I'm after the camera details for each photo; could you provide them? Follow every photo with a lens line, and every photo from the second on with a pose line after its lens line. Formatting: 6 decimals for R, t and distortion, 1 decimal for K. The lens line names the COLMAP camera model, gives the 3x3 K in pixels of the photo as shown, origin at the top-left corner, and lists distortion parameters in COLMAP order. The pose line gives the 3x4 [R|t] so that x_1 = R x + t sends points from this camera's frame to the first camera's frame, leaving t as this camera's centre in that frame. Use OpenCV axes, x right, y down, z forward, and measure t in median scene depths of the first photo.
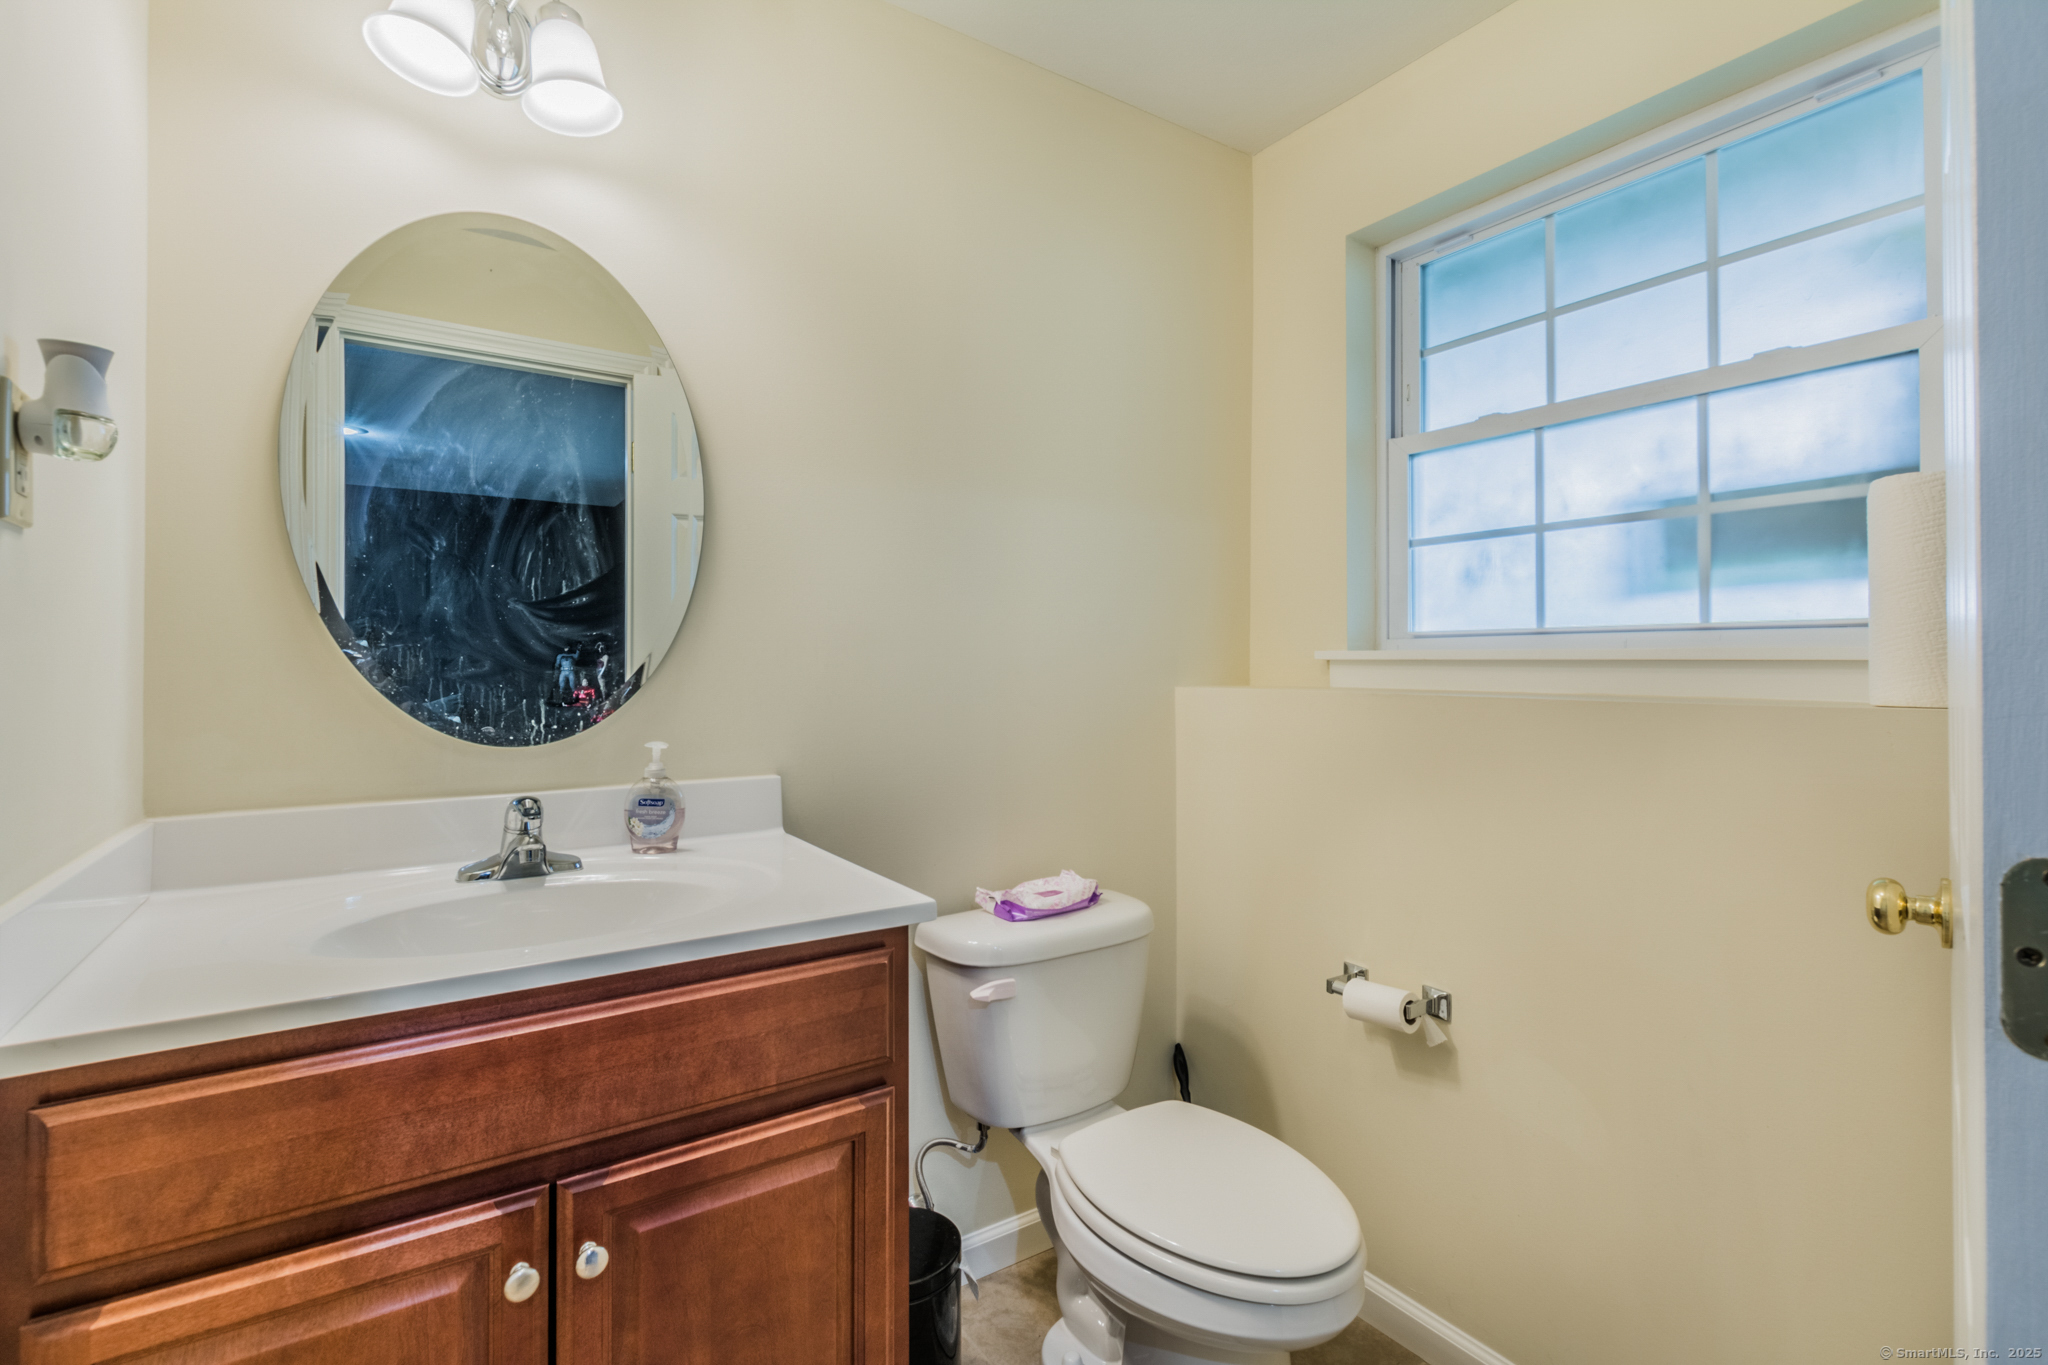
lens RADIAL K [[904.1, 0, 1026.1], [0, 904.1, 664.7], [0, 0, 1]] dist [-0.000591, -0.000352]
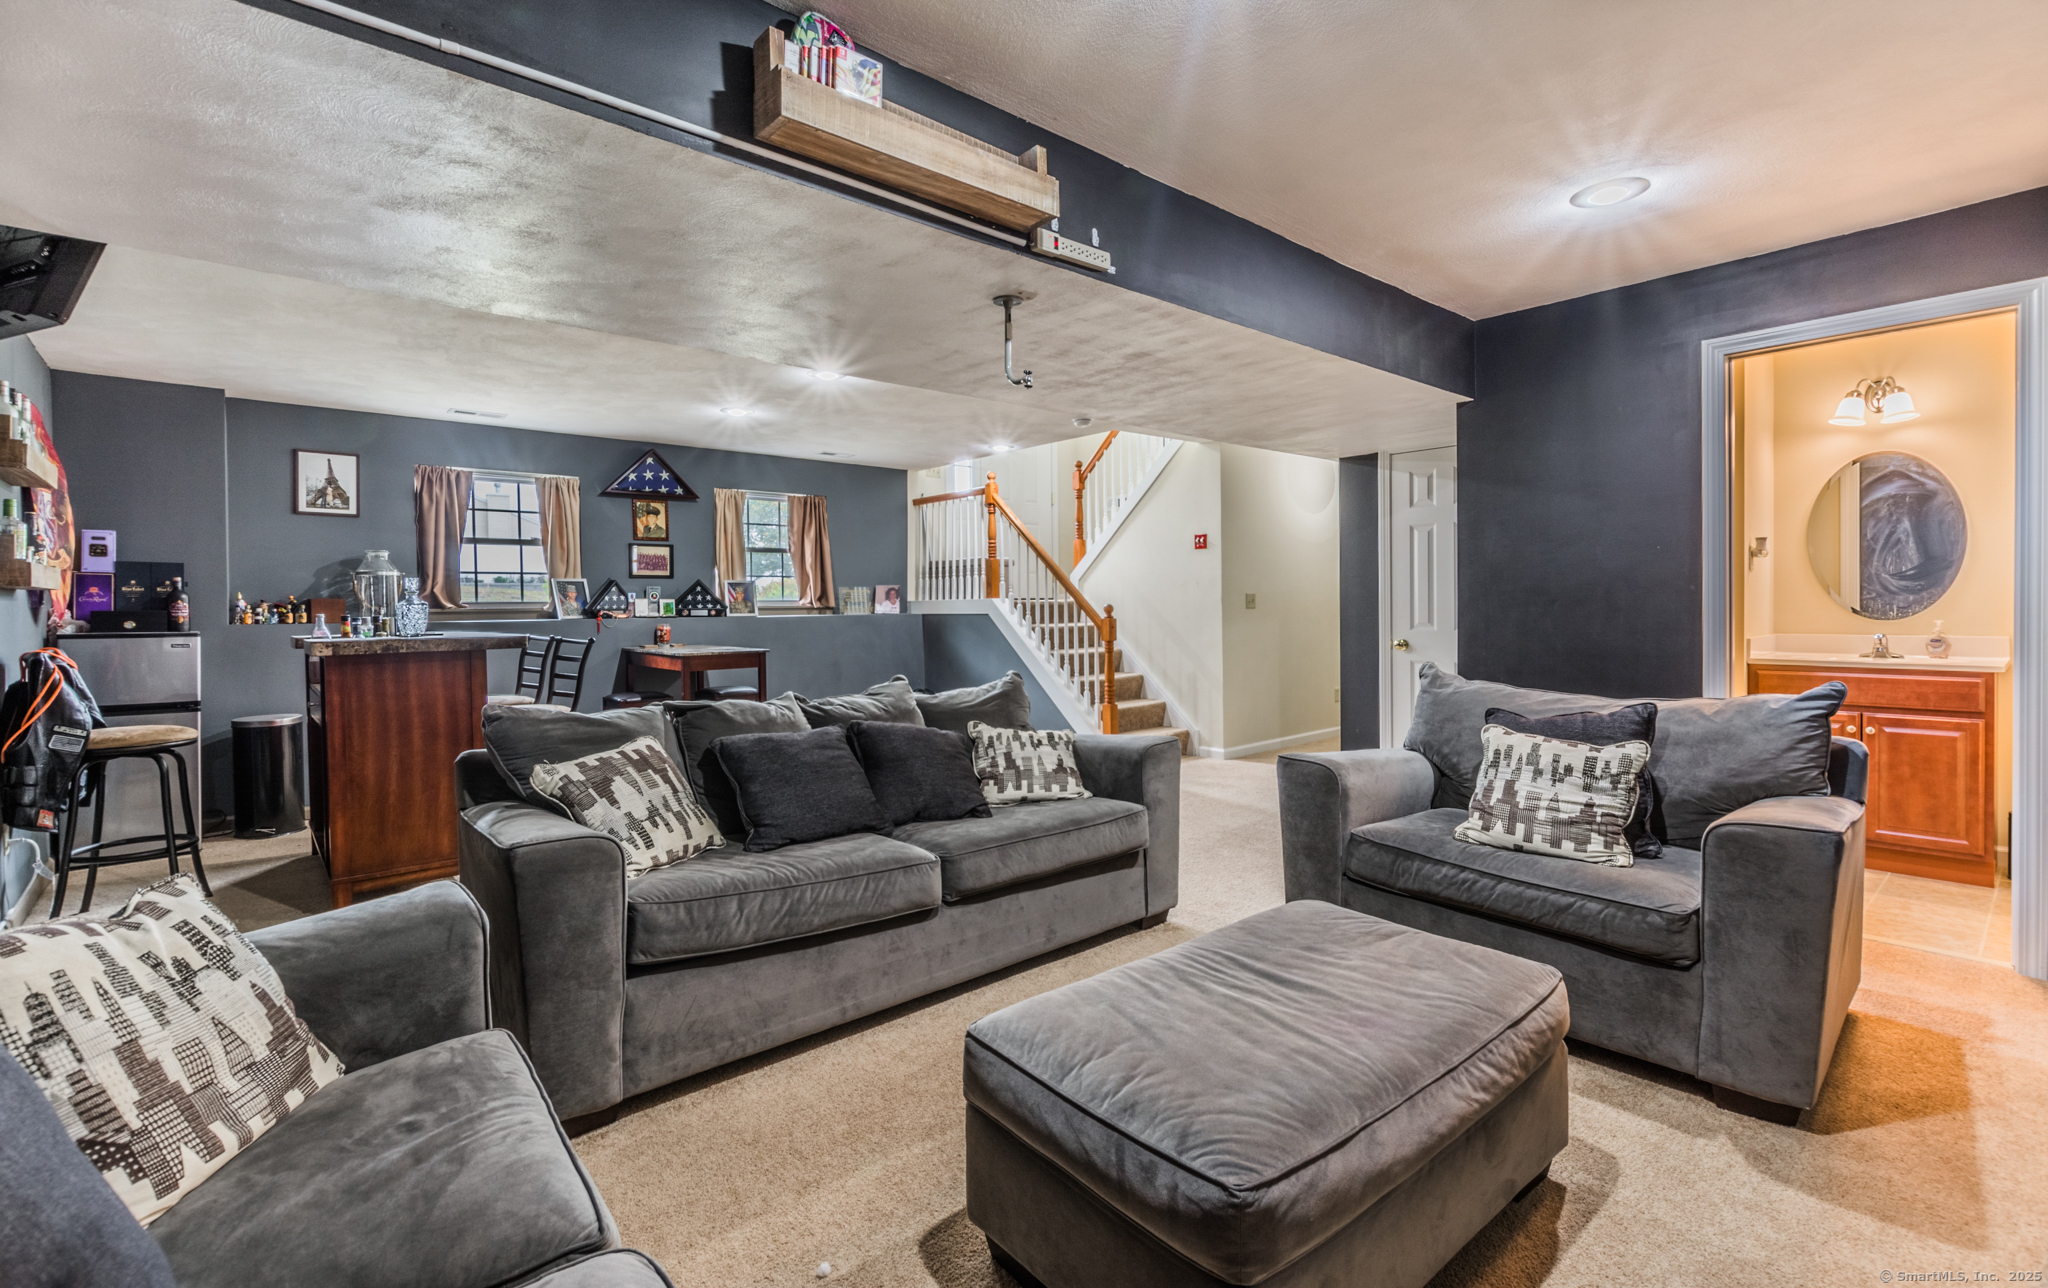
lens RADIAL K [[905.8, 0, 1021.6], [0, 905.8, 613.8], [0, 0, 1]] dist [0.003275, -0.000074]
pose [[0.108515, 0.005610, -0.994079, 3.058654], [0.019504, 0.999780, 0.007772, -0.021675], [0.993904, -0.020232, 0.108381, -3.157697]]
